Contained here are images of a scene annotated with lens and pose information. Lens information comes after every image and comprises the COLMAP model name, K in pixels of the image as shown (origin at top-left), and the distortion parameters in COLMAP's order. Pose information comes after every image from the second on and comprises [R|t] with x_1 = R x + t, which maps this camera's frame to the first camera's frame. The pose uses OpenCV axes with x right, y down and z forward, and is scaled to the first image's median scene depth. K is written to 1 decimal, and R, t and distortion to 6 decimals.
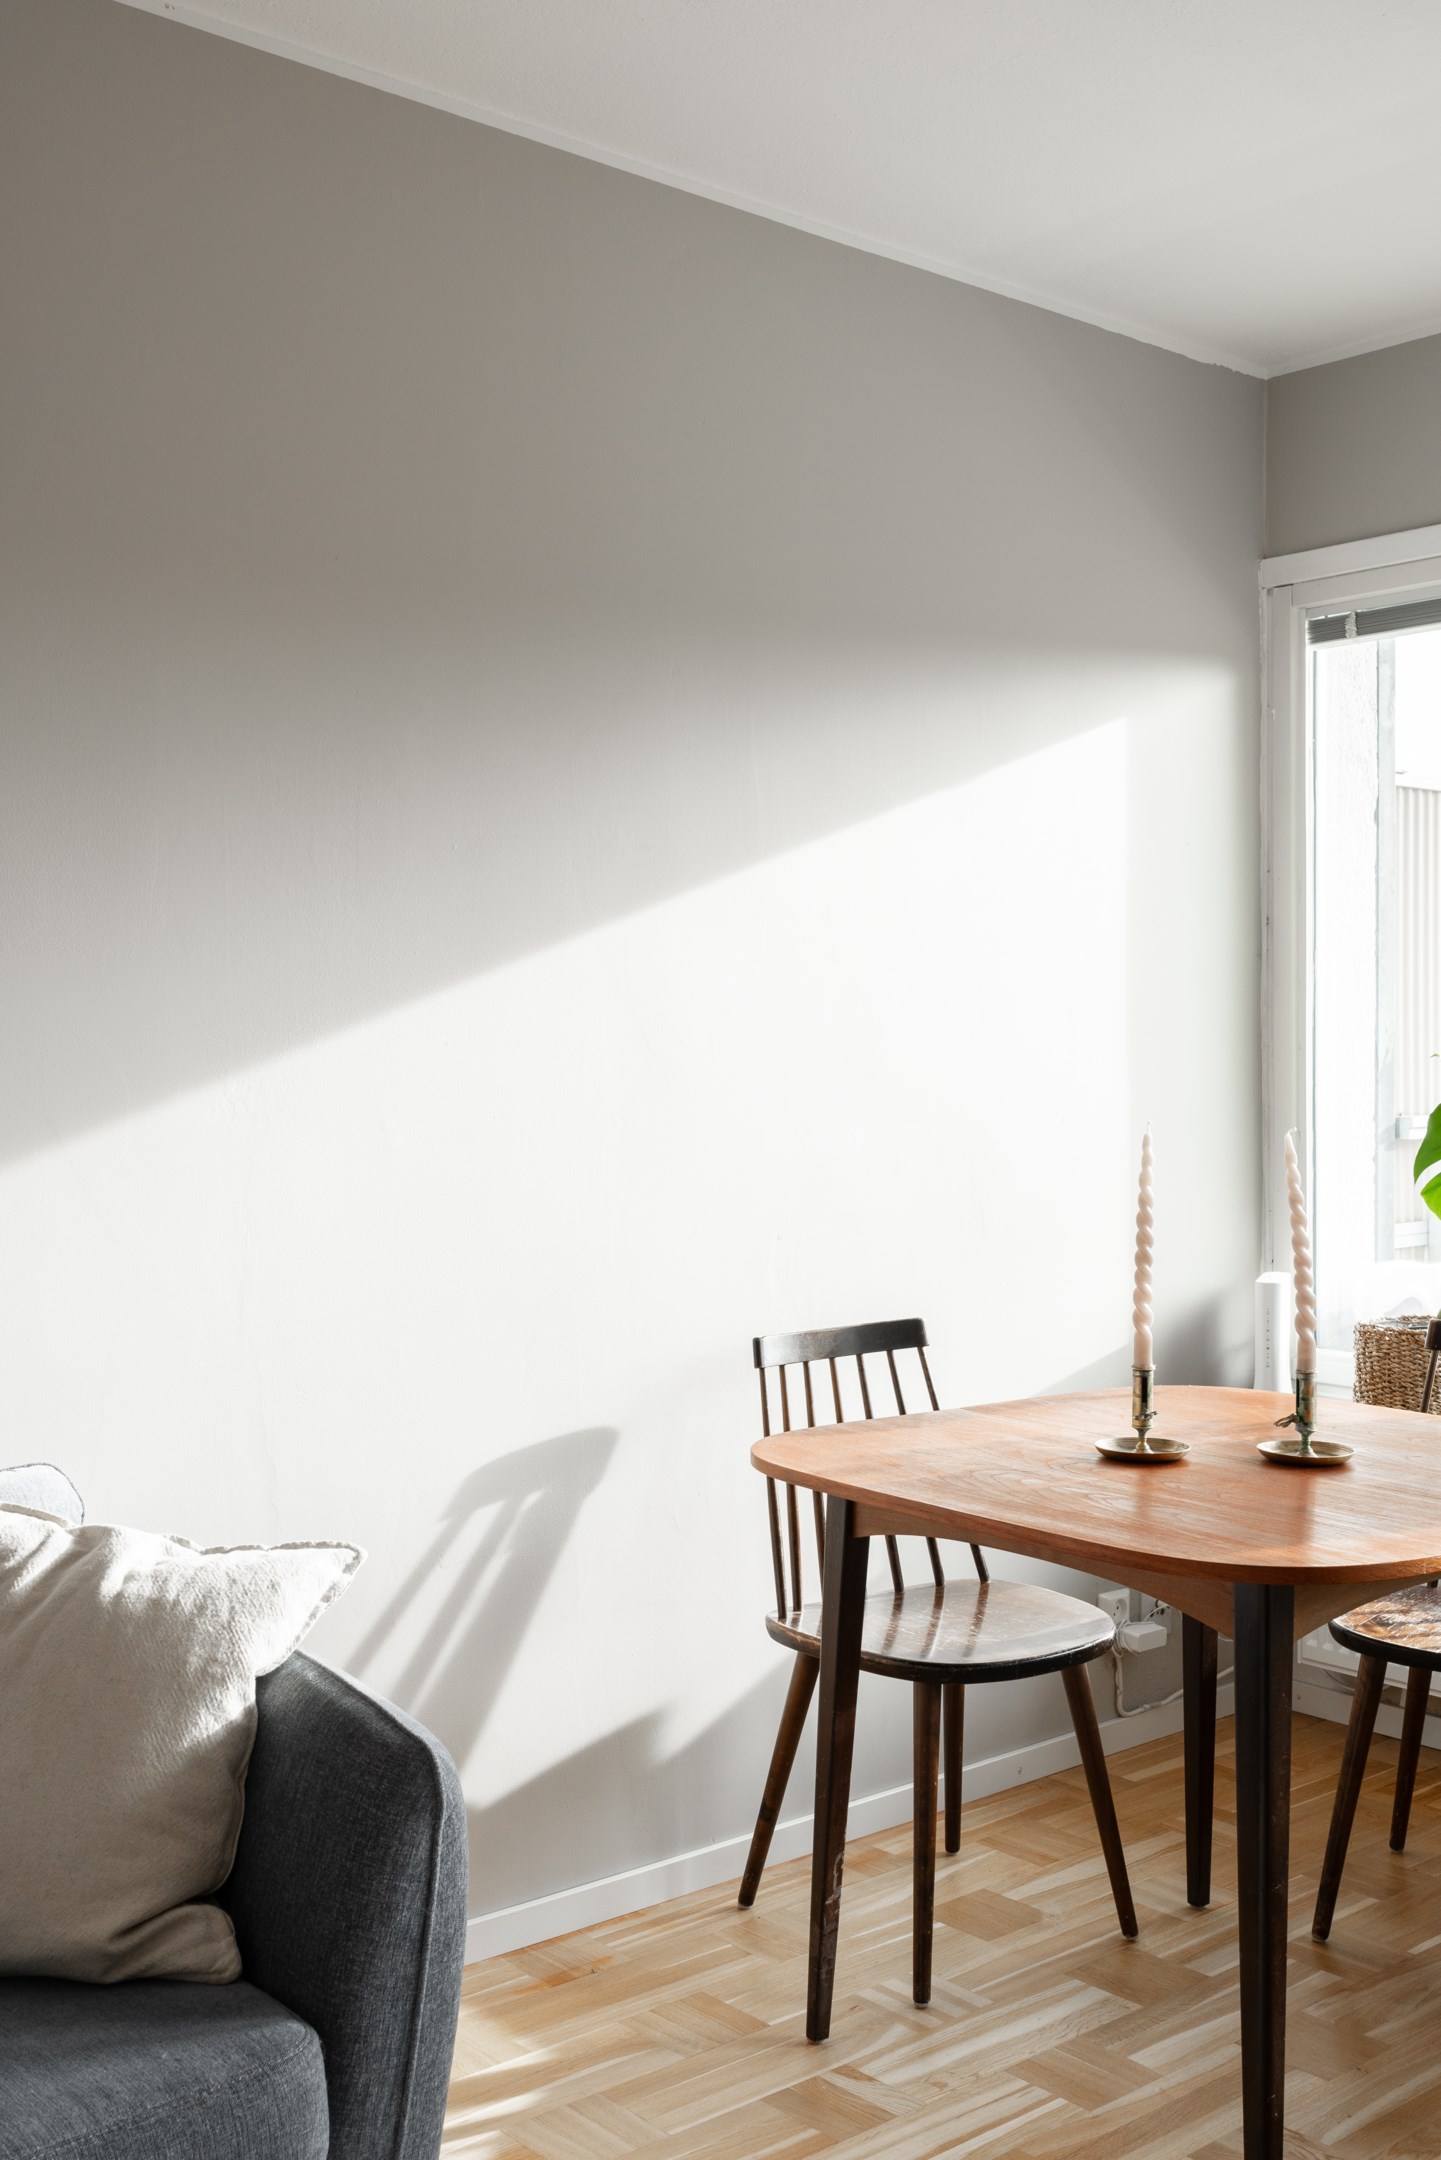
lens RADIAL K [[2223.6, 0, 733.8], [0, 2223.6, 1089.0], [0, 0, 1]] dist [-0.001515, -0.004406]
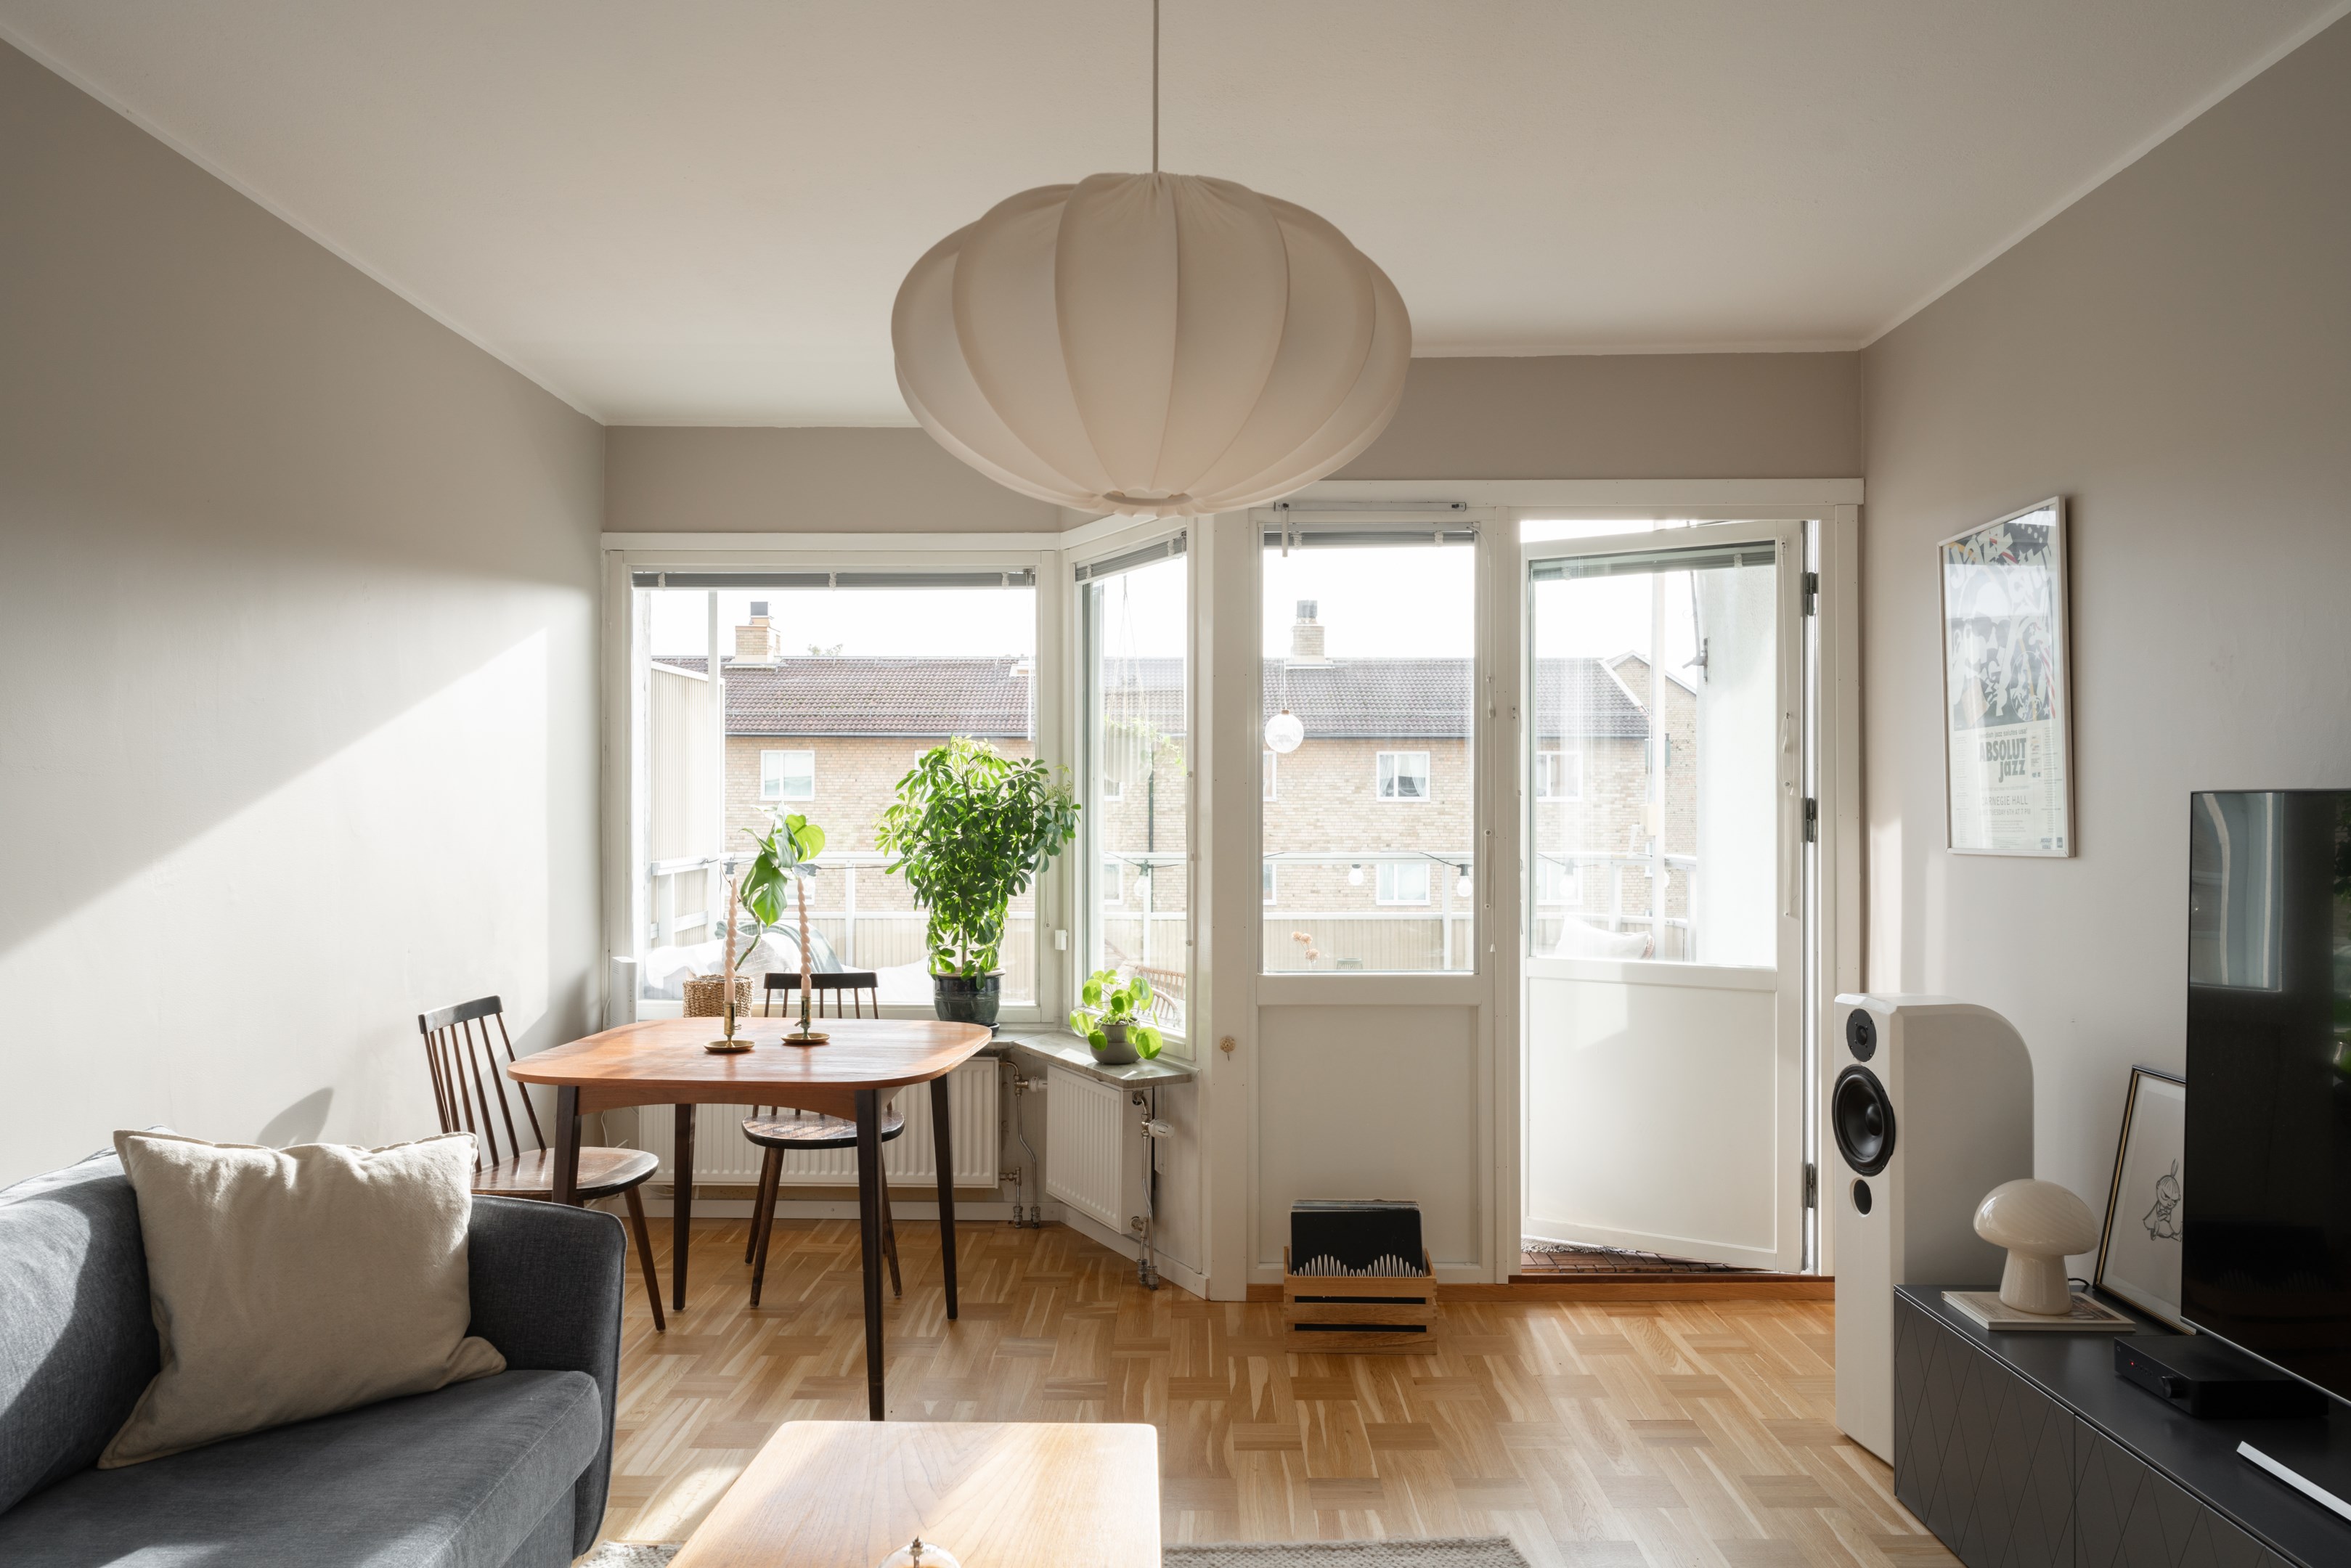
lens RADIAL K [[1598.0, 0, 1168.5], [0, 1598.0, 808.6], [0, 0, 1]] dist [-0.002088, -0.000986]
pose [[0.664705, 0.002352, 0.747102, -0.537975], [0.007340, 0.999926, -0.009678, -0.021501], [-0.747070, 0.011917, 0.664639, -0.165472]]
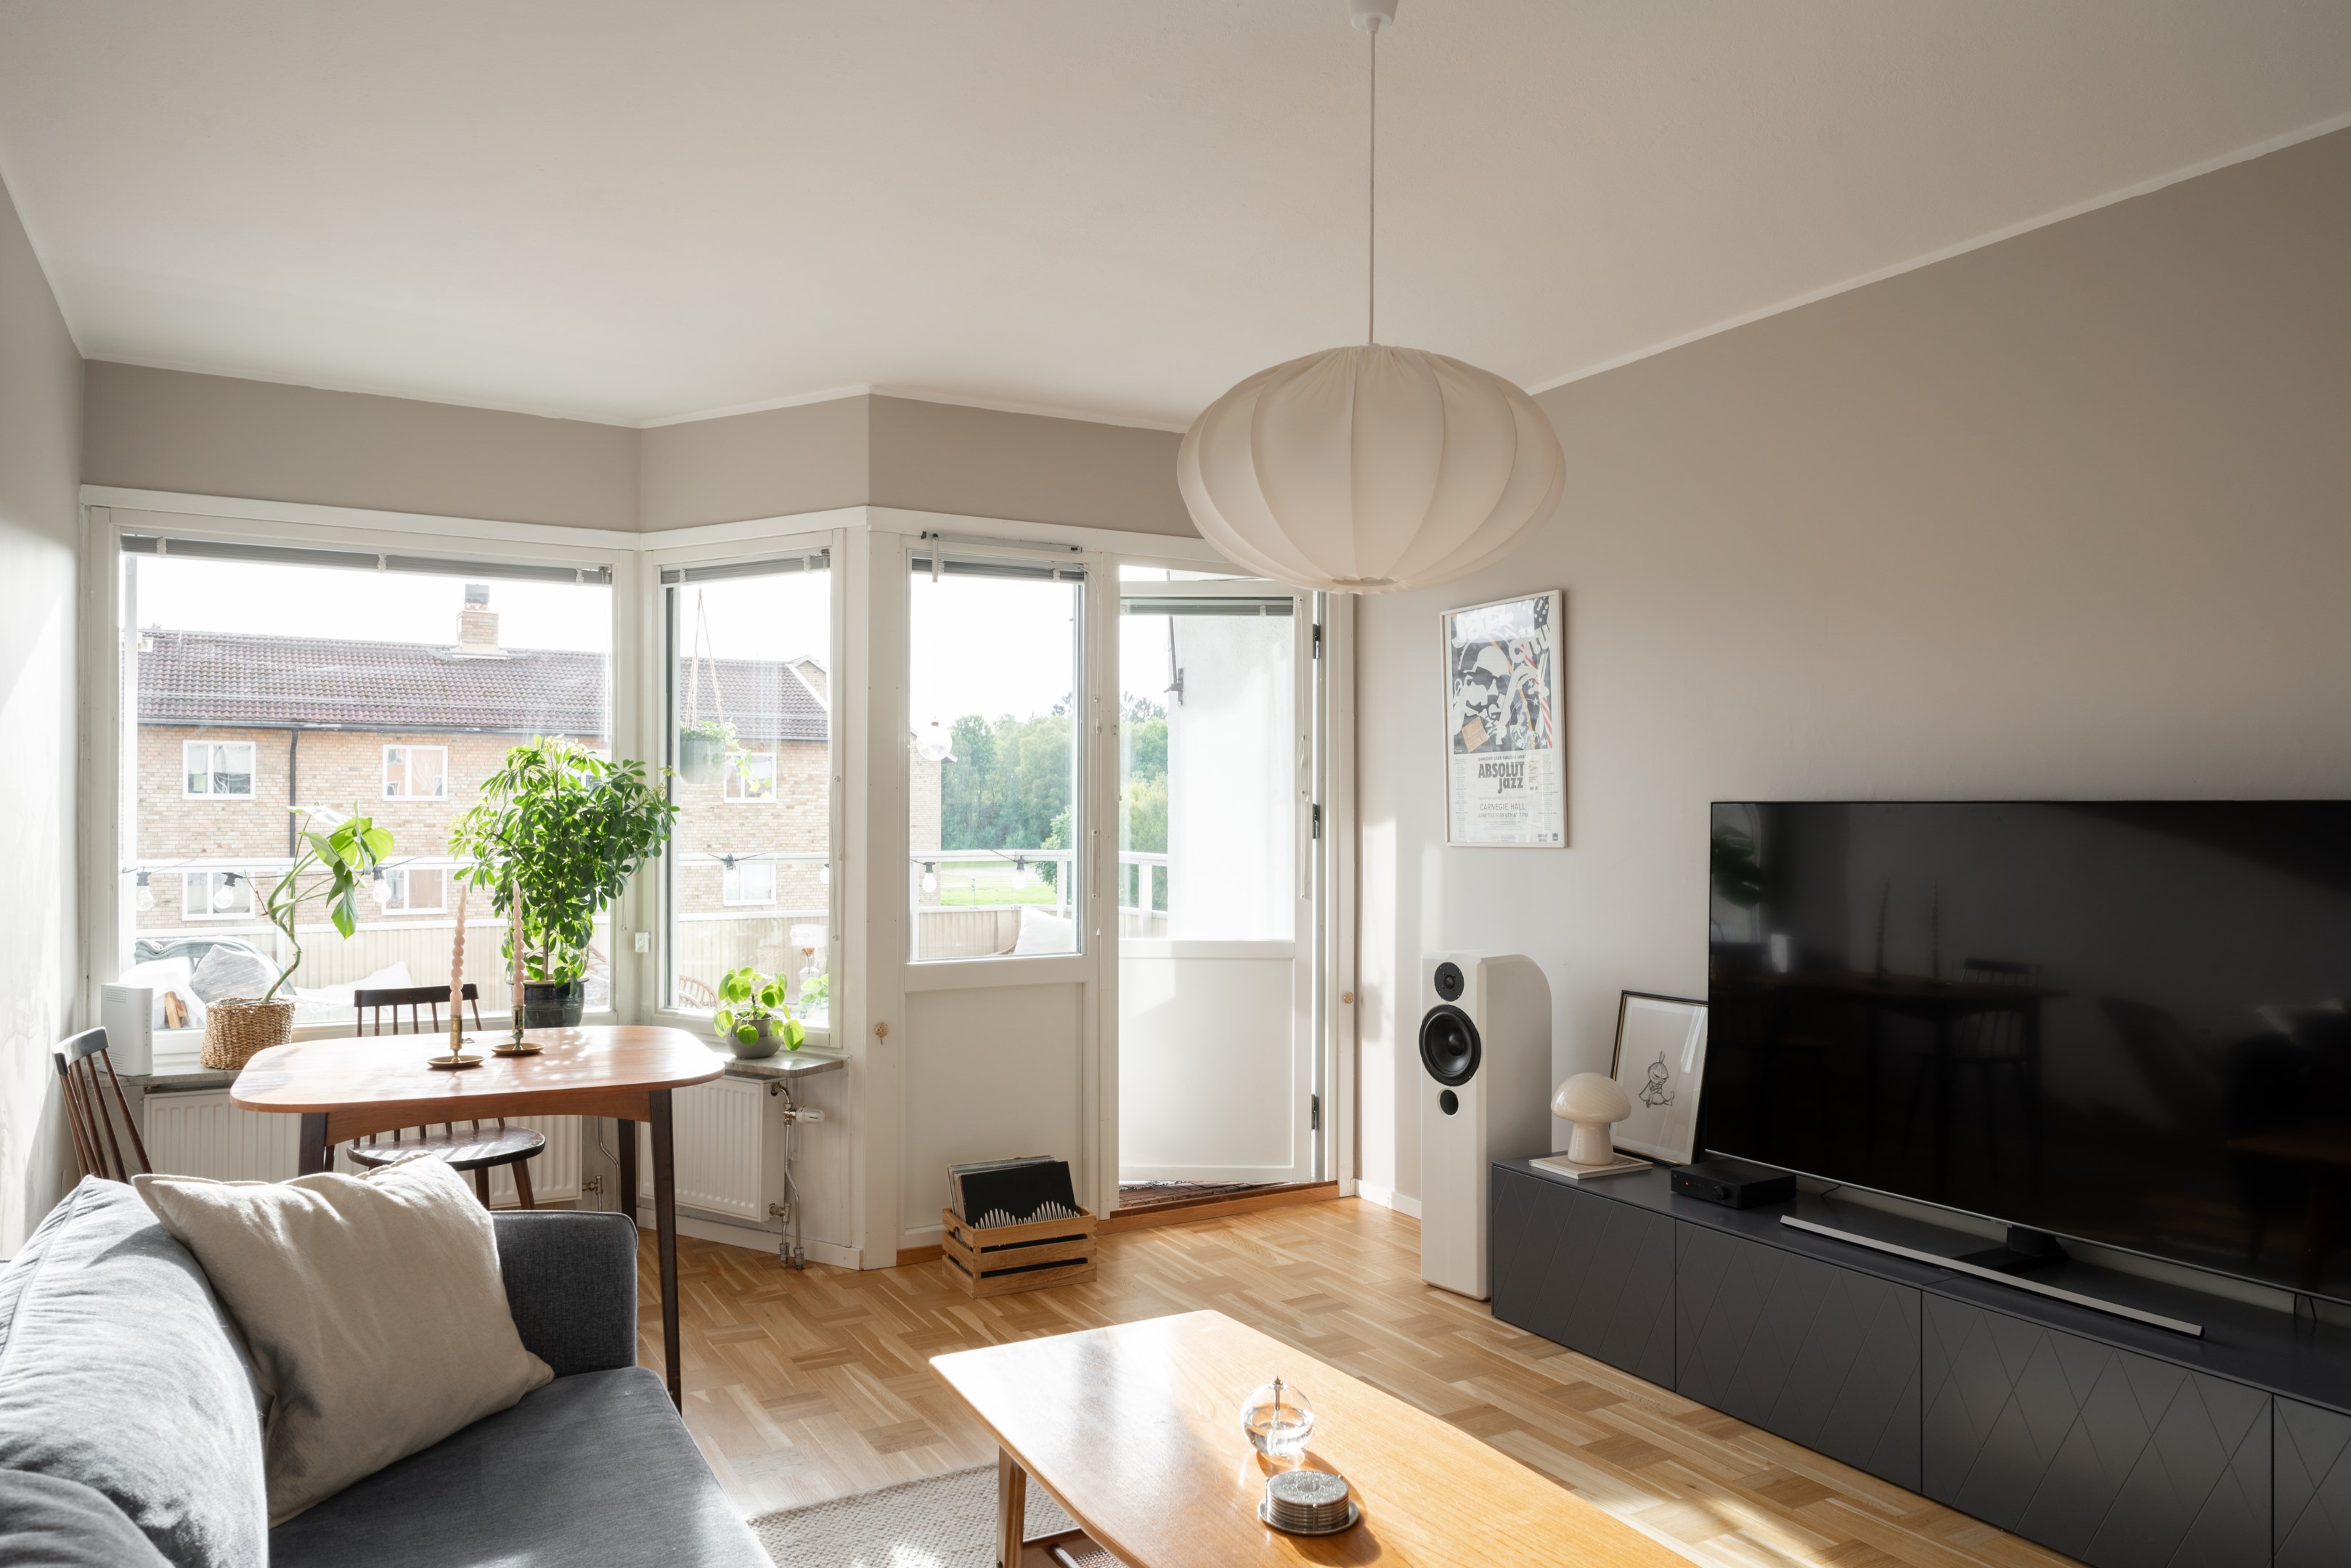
lens RADIAL K [[1598.0, 0, 1168.5], [0, 1598.0, 808.6], [0, 0, 1]] dist [-0.002088, -0.000986]
pose [[0.193575, 0.003906, 0.981078, -0.893842], [0.008978, 0.999943, -0.005752, -0.026195], [-0.981044, 0.009921, 0.193529, 0.175623]]
